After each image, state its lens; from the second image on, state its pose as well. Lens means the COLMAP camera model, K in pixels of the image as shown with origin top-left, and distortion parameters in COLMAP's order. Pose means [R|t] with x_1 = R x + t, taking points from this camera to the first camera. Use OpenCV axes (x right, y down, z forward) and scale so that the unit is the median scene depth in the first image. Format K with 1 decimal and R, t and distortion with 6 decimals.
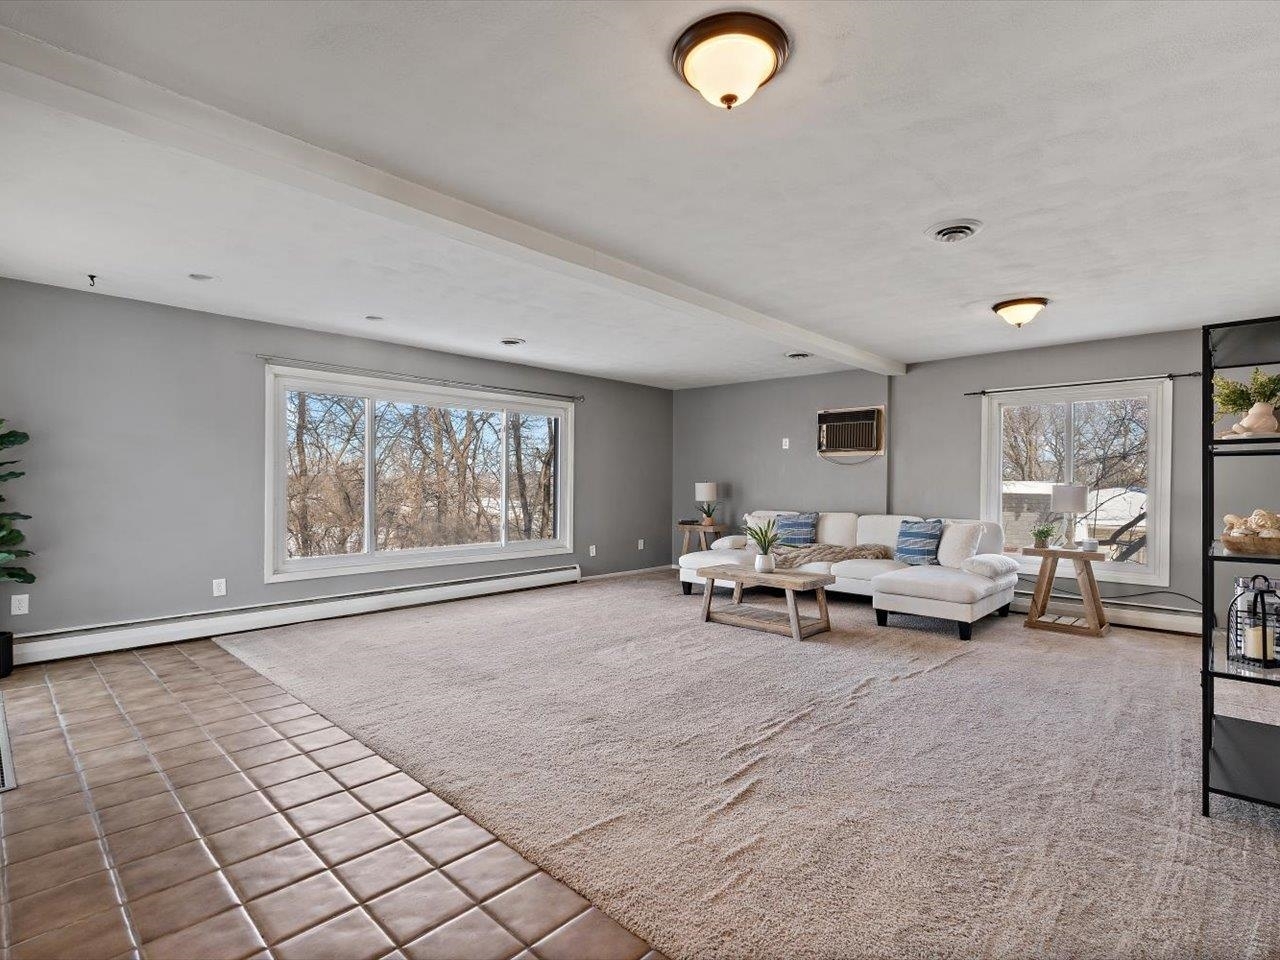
lens RADIAL K [[647.3, 0, 640.0], [0, 647.3, 480.0], [0, 0, 1]] dist [-0.001440, 0.000199]
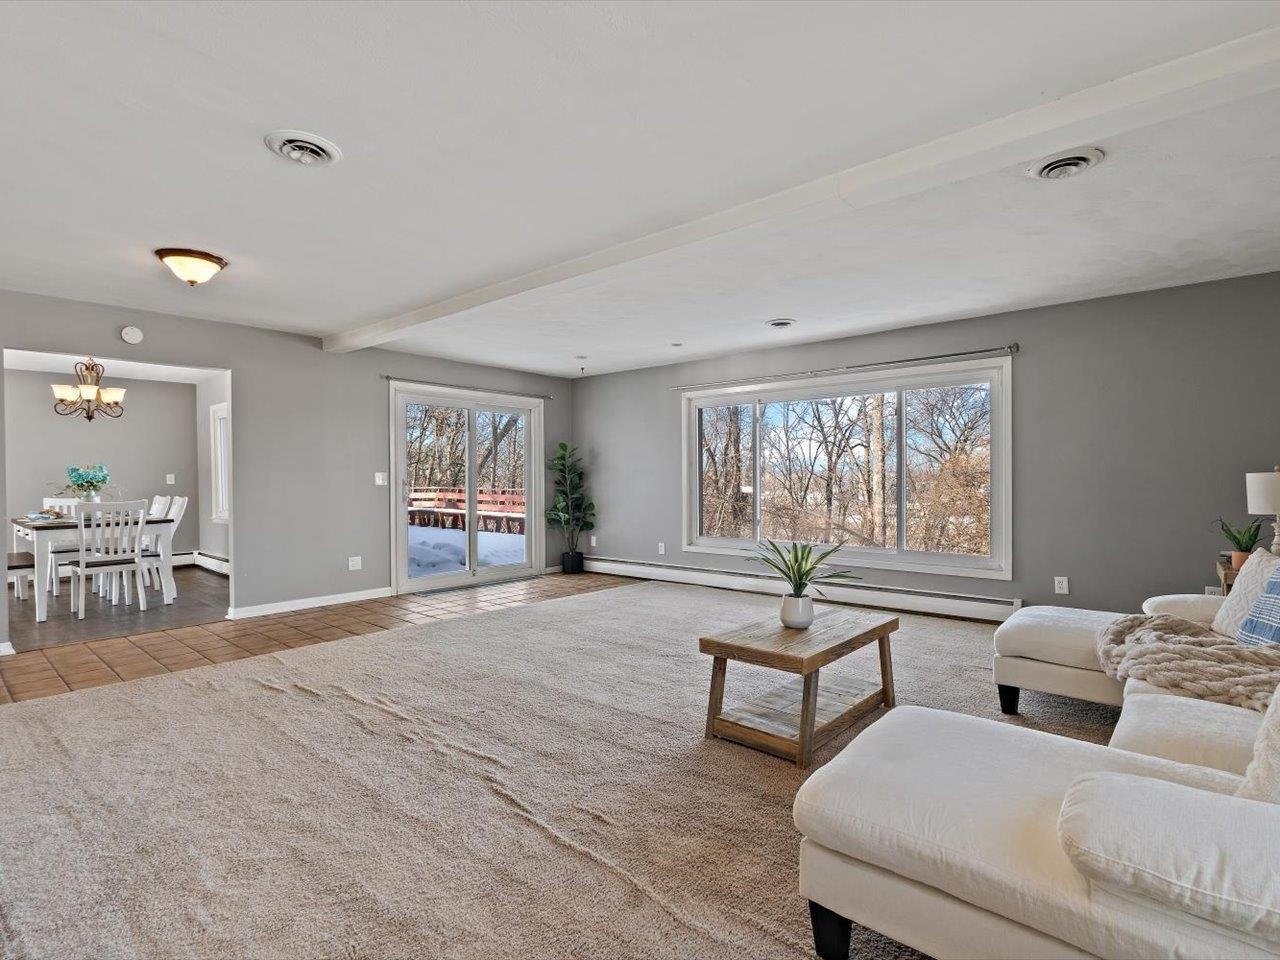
lens RADIAL K [[647.3, 0, 640.0], [0, 647.3, 480.0], [0, 0, 1]] dist [-0.001440, 0.000199]
pose [[0.024539, -0.000965, -0.999698, 0.800661], [0.007831, 0.999969, -0.000773, 0.008302], [0.999668, -0.007810, 0.024545, 0.871803]]
